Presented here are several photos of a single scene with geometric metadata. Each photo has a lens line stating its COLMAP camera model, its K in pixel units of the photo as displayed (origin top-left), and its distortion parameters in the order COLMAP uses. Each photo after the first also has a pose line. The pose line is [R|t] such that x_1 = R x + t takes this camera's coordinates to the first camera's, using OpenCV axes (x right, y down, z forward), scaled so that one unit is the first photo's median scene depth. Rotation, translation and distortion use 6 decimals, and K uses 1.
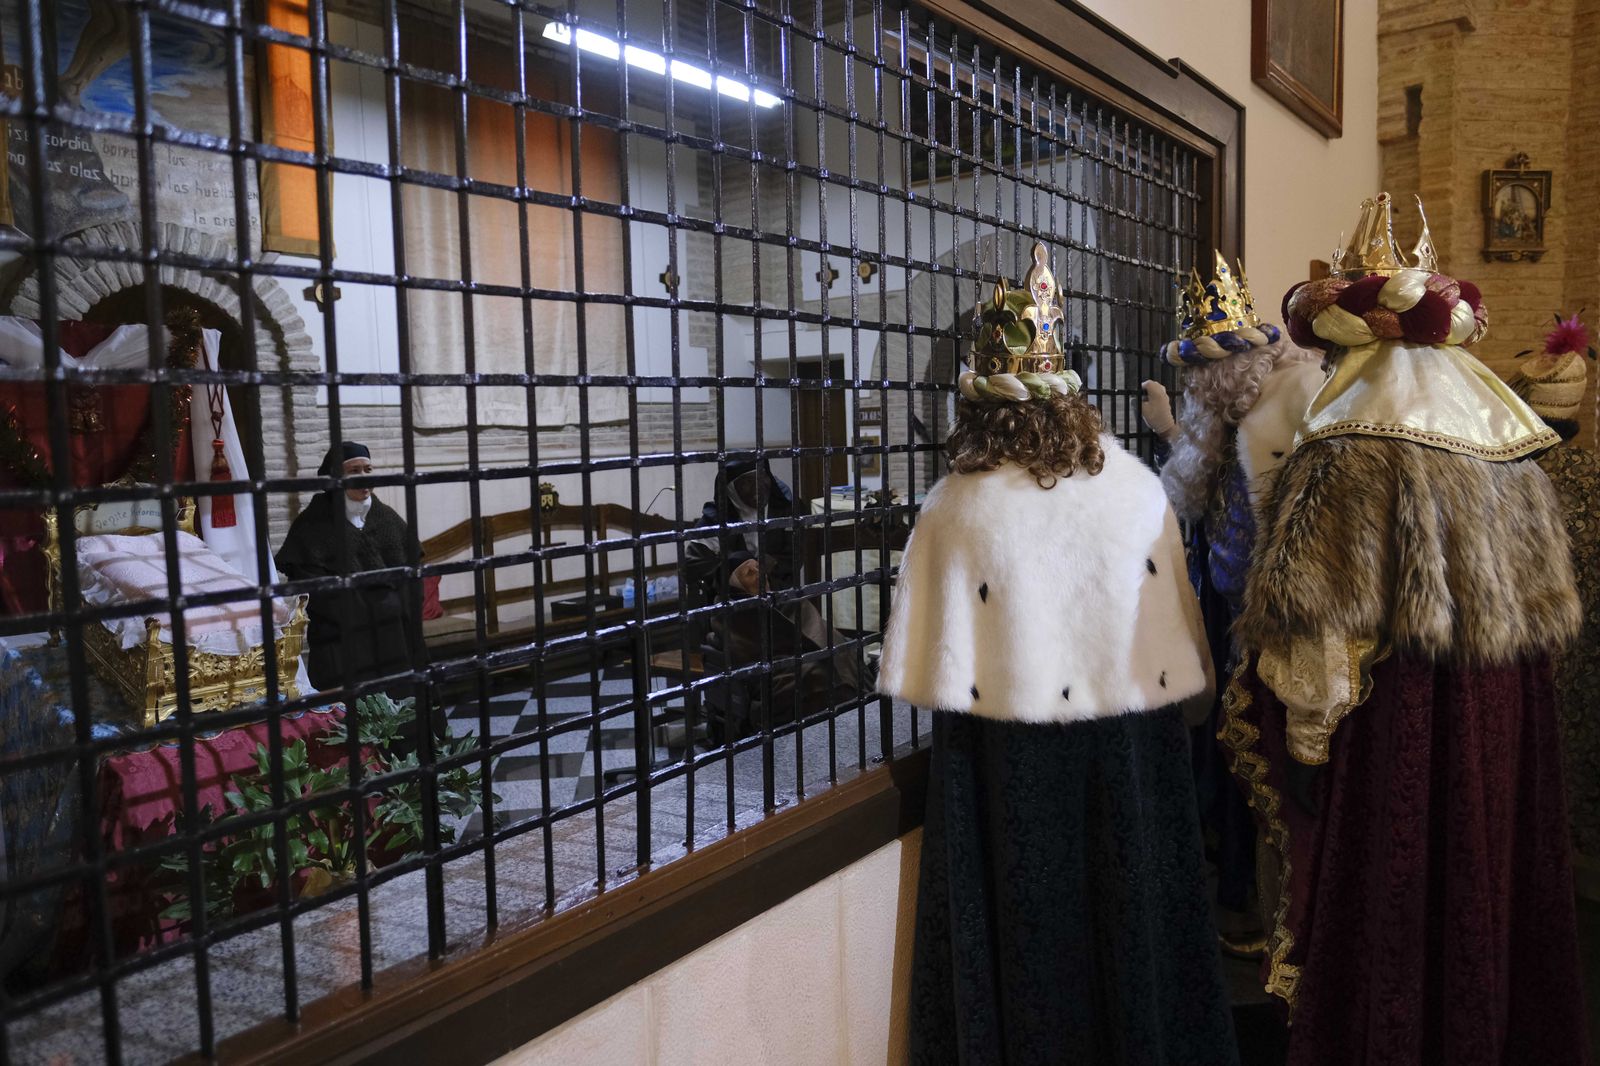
lens RADIAL K [[1118.5, 0, 807.7], [0, 1118.5, 535.1], [0, 0, 1]] dist [-0.015560, 0.010505]
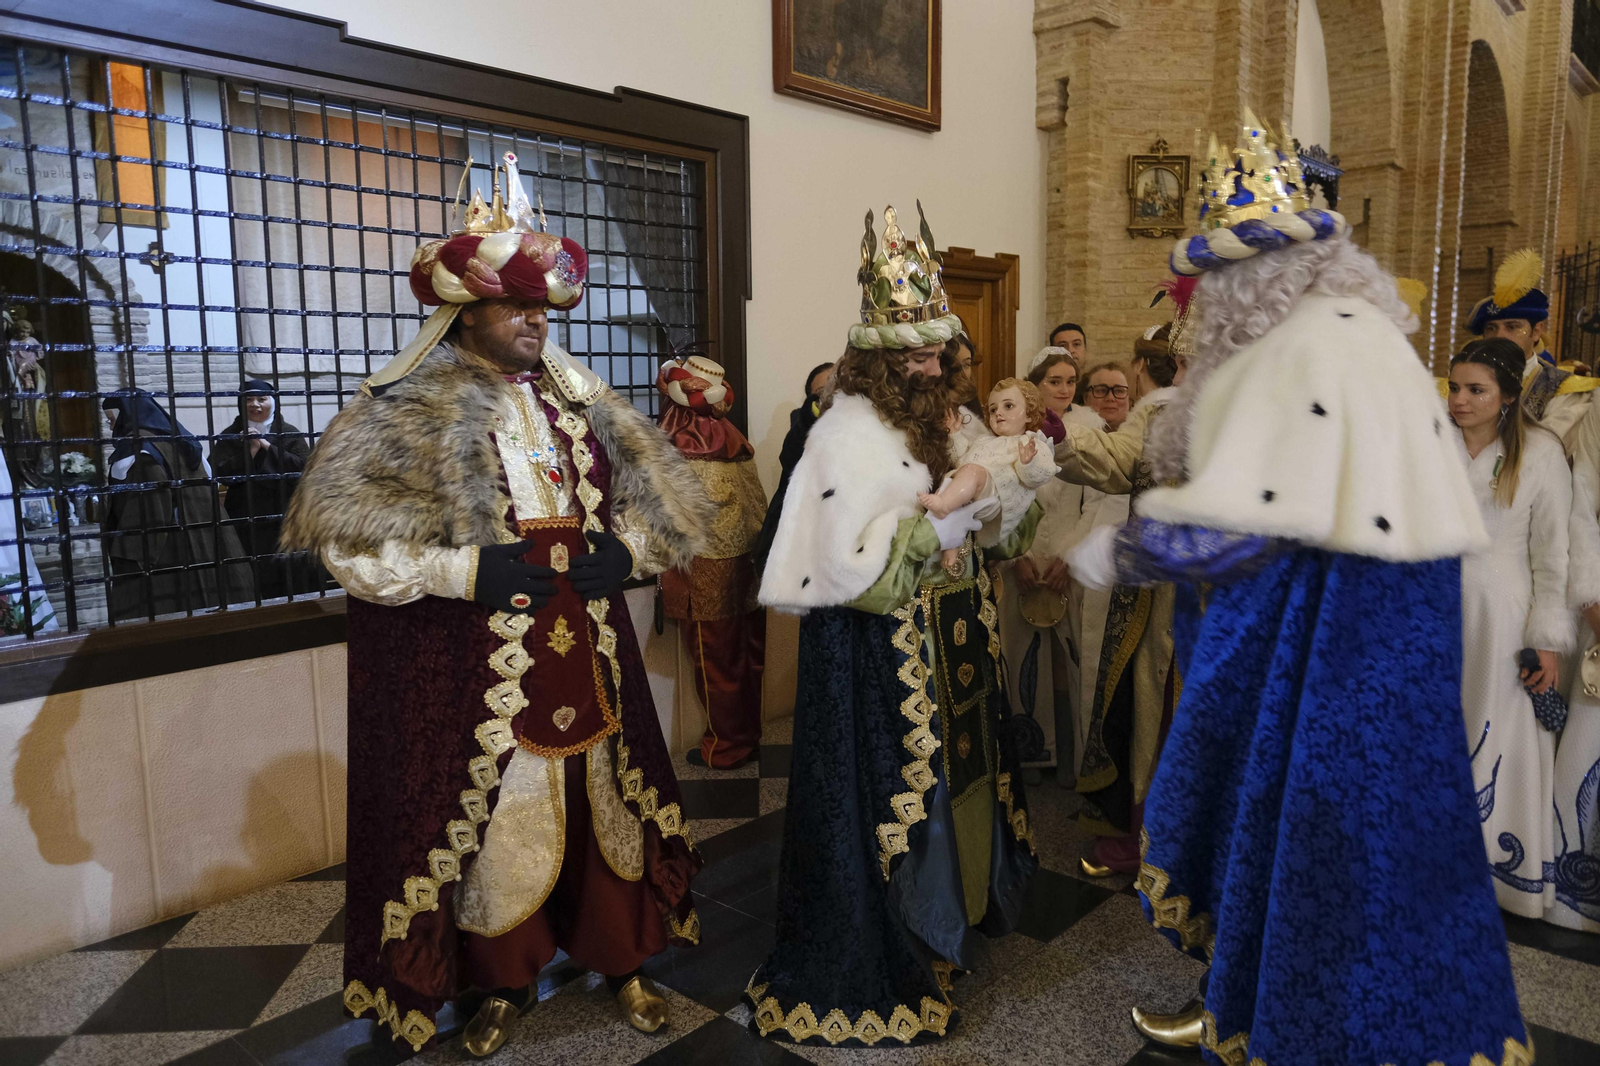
lens RADIAL K [[1118.5, 0, 807.7], [0, 1118.5, 535.1], [0, 0, 1]] dist [-0.015560, 0.010505]
pose [[0.996581, 0.027208, -0.078013, 0.385984], [-0.023899, 0.998787, 0.043045, 0.010482], [0.079090, -0.041033, 0.996023, -0.148196]]
